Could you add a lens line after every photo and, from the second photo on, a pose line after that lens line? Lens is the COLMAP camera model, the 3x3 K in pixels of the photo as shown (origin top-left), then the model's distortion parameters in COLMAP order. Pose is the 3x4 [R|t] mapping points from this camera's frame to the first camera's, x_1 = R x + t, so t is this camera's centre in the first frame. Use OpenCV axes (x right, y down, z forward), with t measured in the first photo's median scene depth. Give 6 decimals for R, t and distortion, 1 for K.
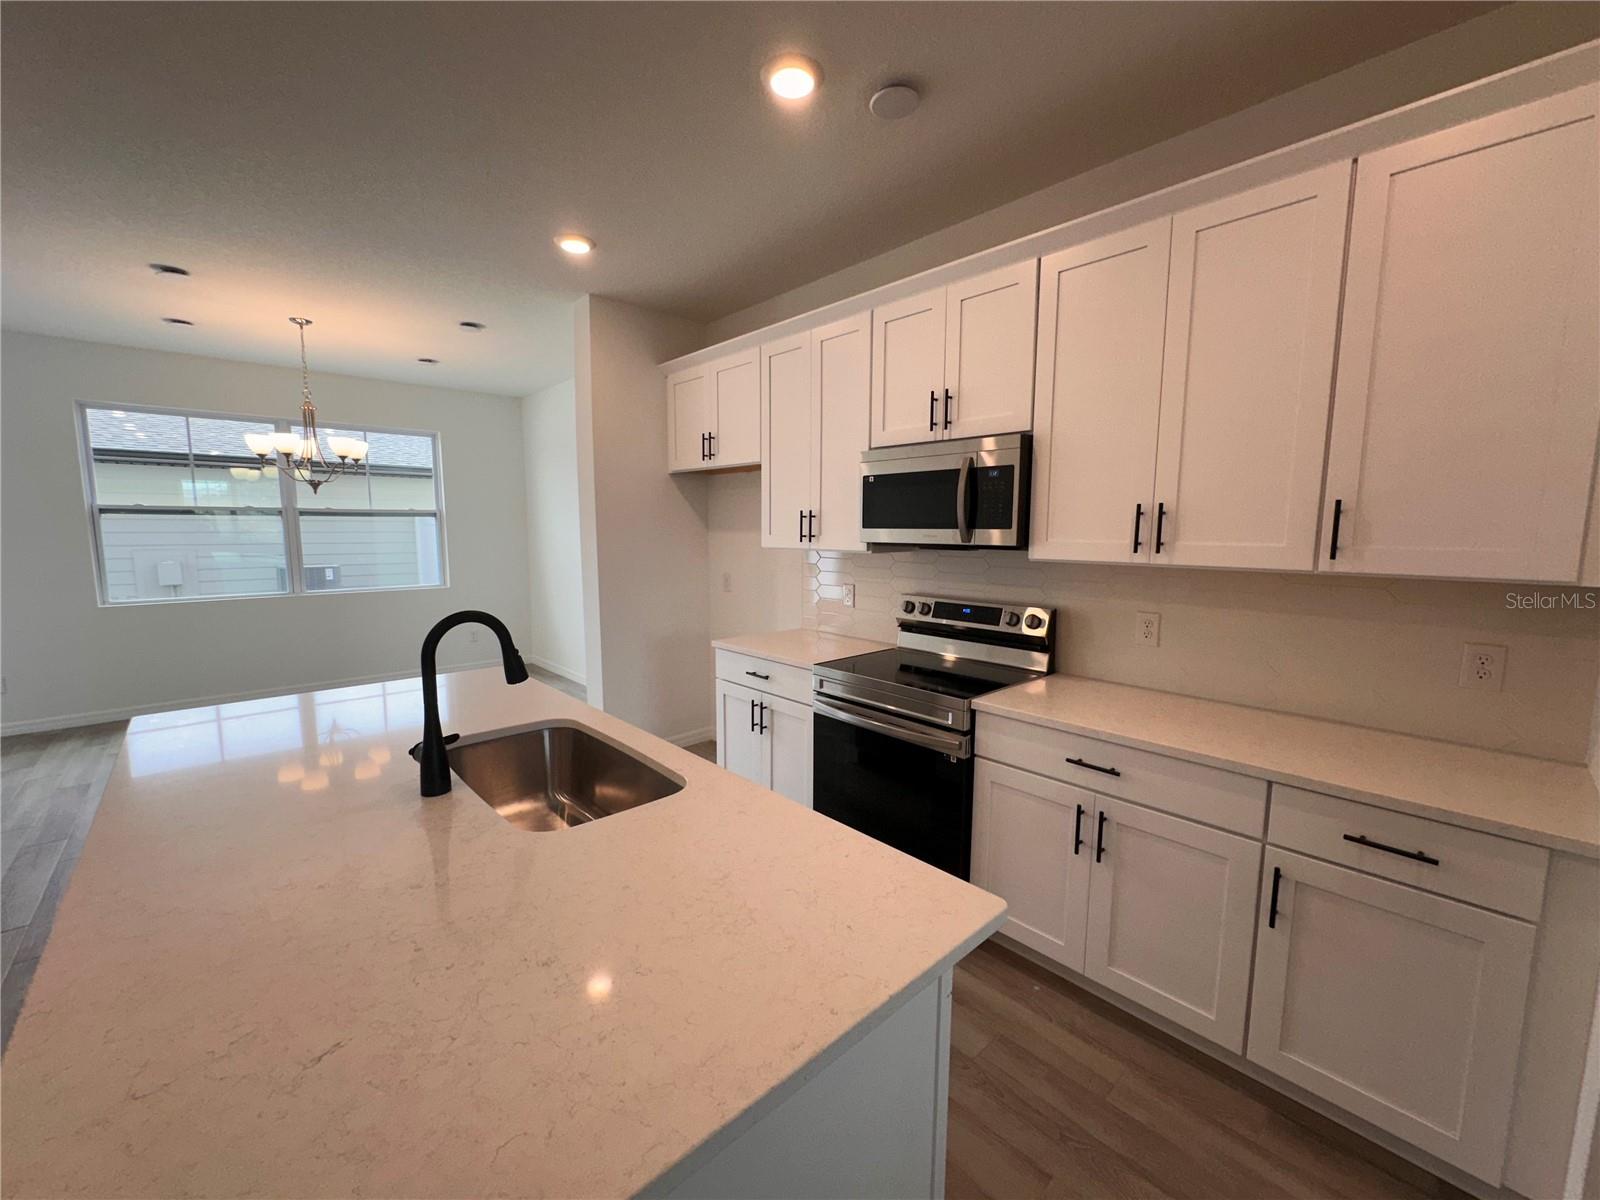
lens RADIAL K [[642.7, 0, 801.6], [0, 642.7, 604.2], [0, 0, 1]] dist [0.001589, 0.000315]
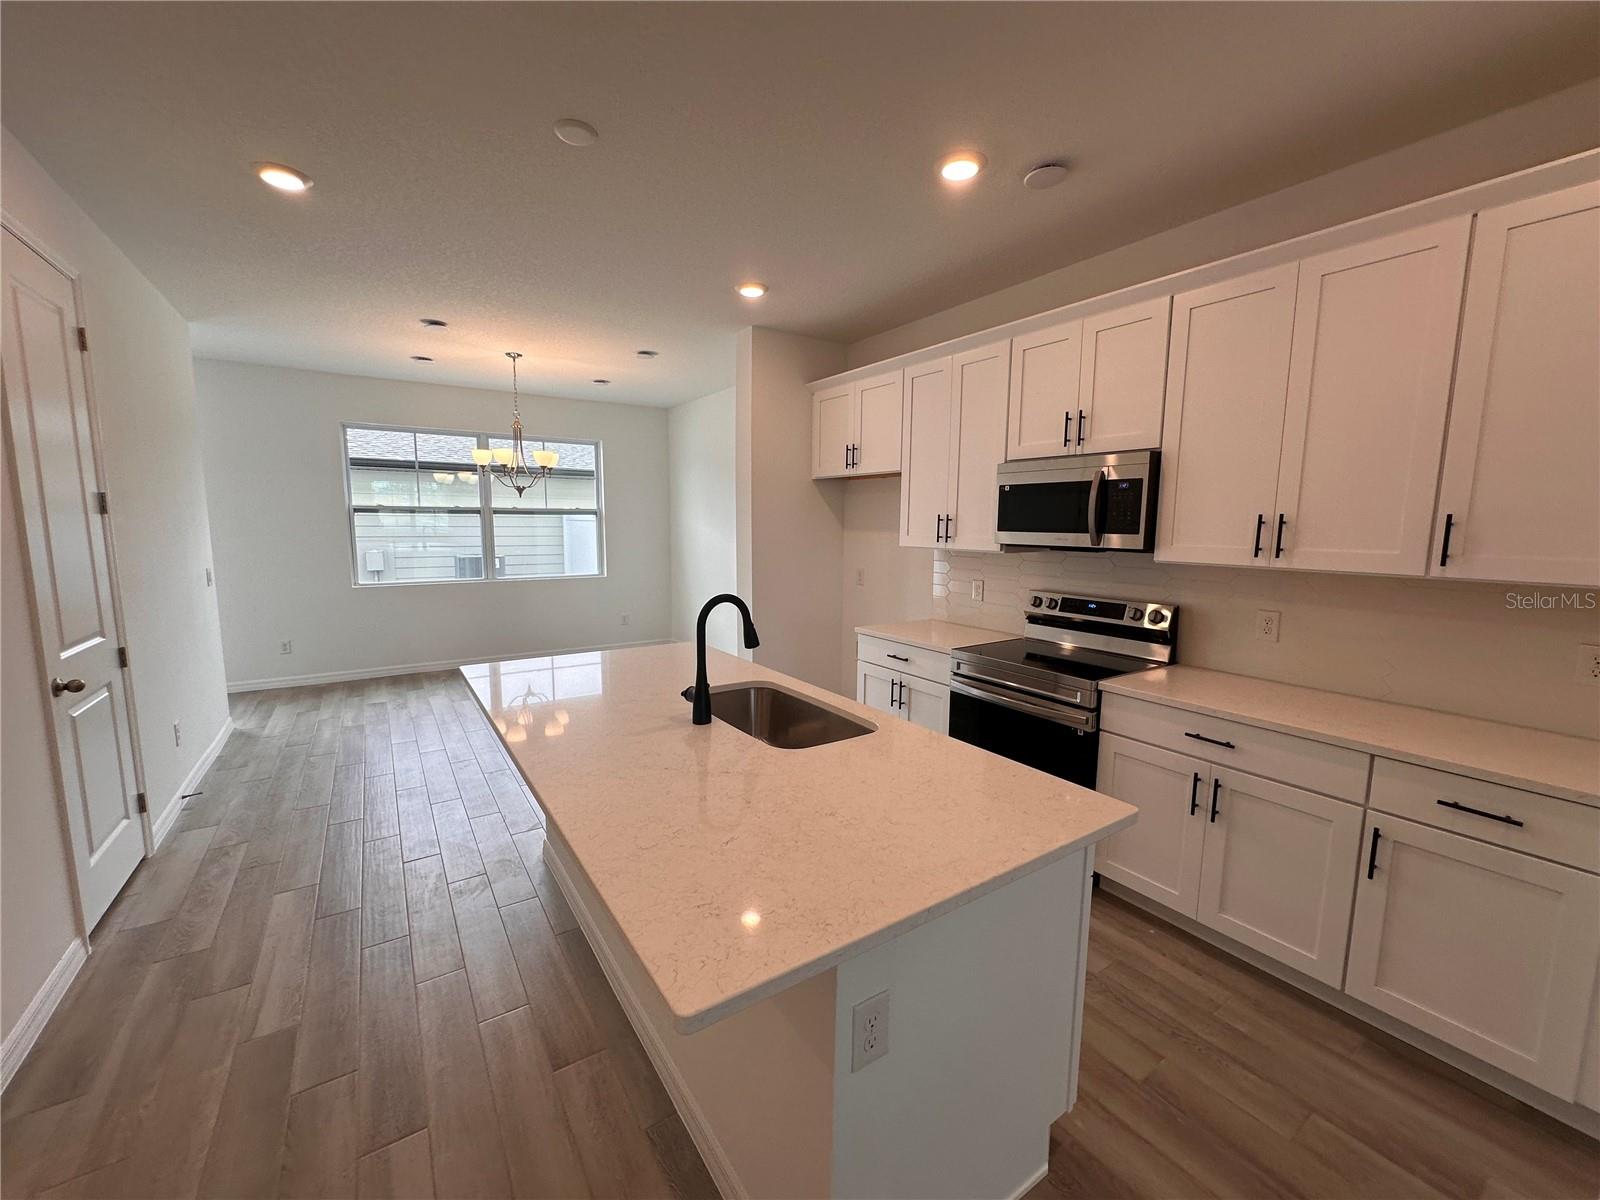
lens RADIAL K [[642.7, 0, 801.6], [0, 642.7, 604.2], [0, 0, 1]] dist [0.001589, 0.000315]
pose [[0.988520, 0.023827, -0.149197, -0.084062], [-0.022496, 0.999691, 0.010607, 0.007392], [0.149403, -0.007129, 0.988751, -0.199362]]
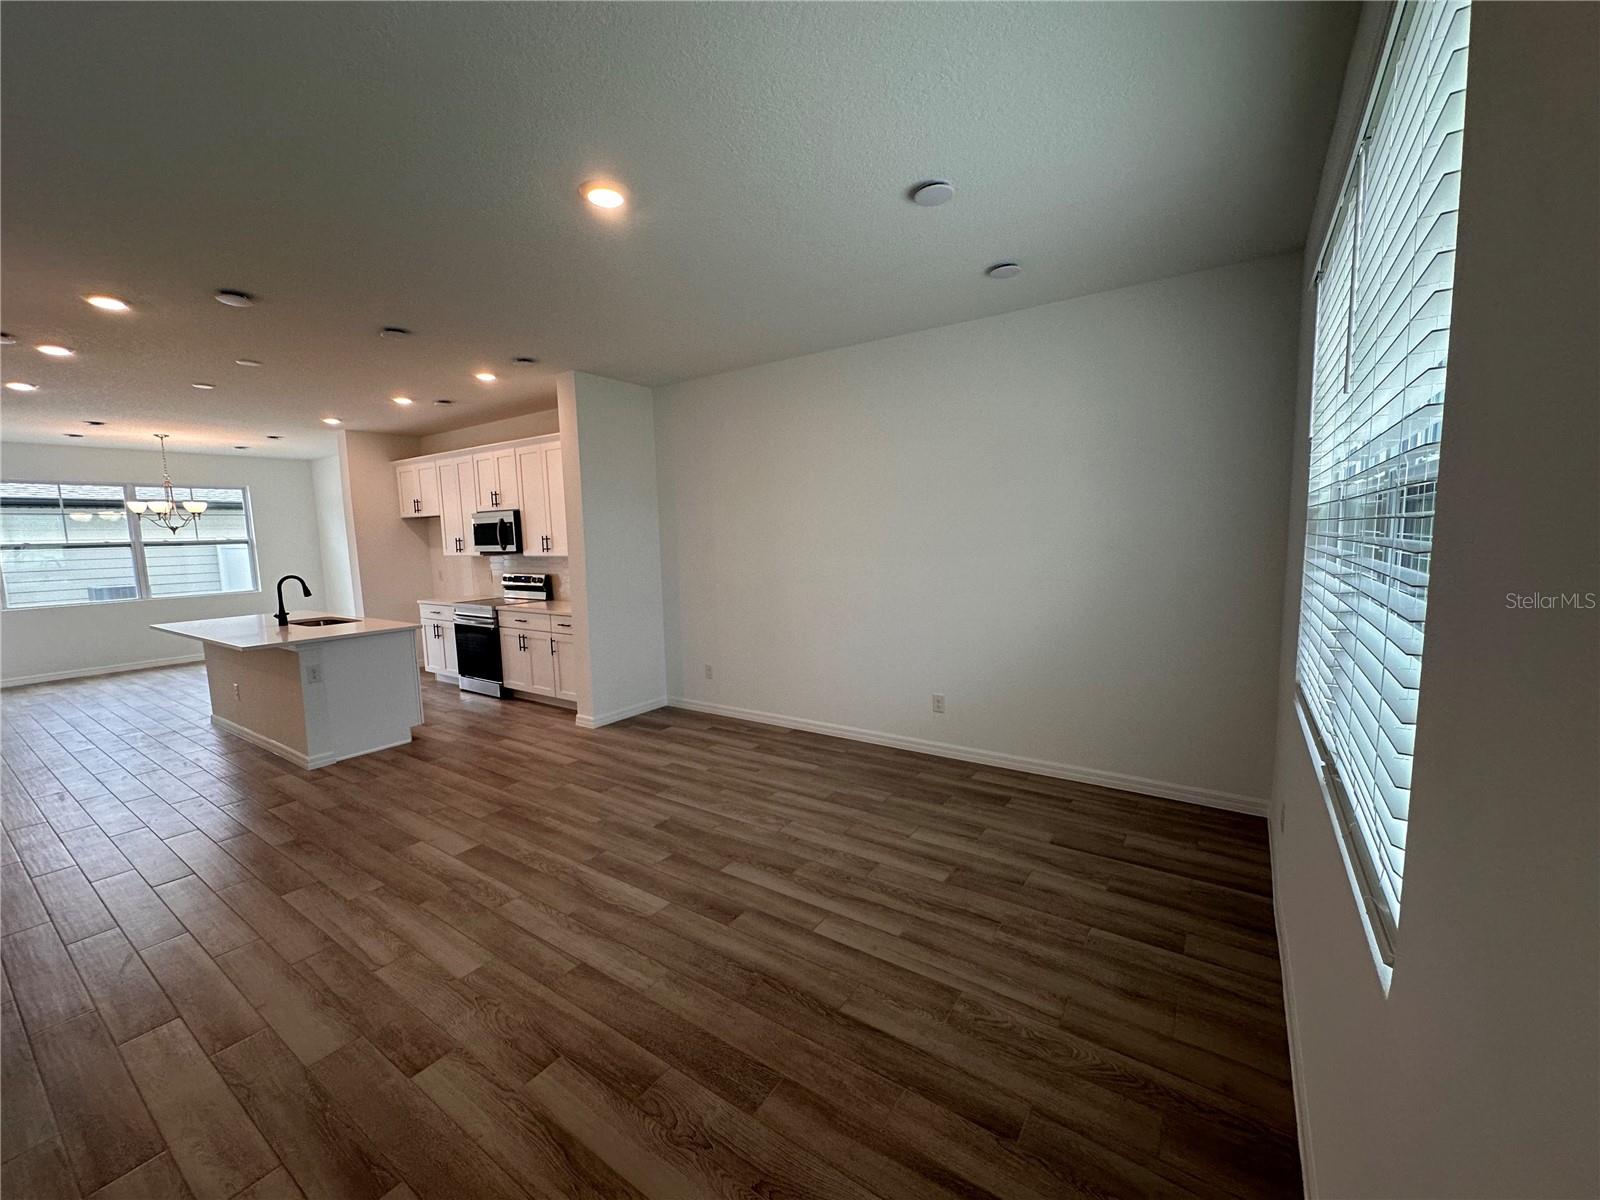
lens RADIAL K [[642.7, 0, 801.6], [0, 642.7, 604.2], [0, 0, 1]] dist [0.001589, 0.000315]
pose [[0.973951, -0.054187, 0.220187, 0.827032], [0.056347, 0.998405, -0.003536, 0.195280], [-0.219644, 0.015851, 0.975451, -1.774363]]
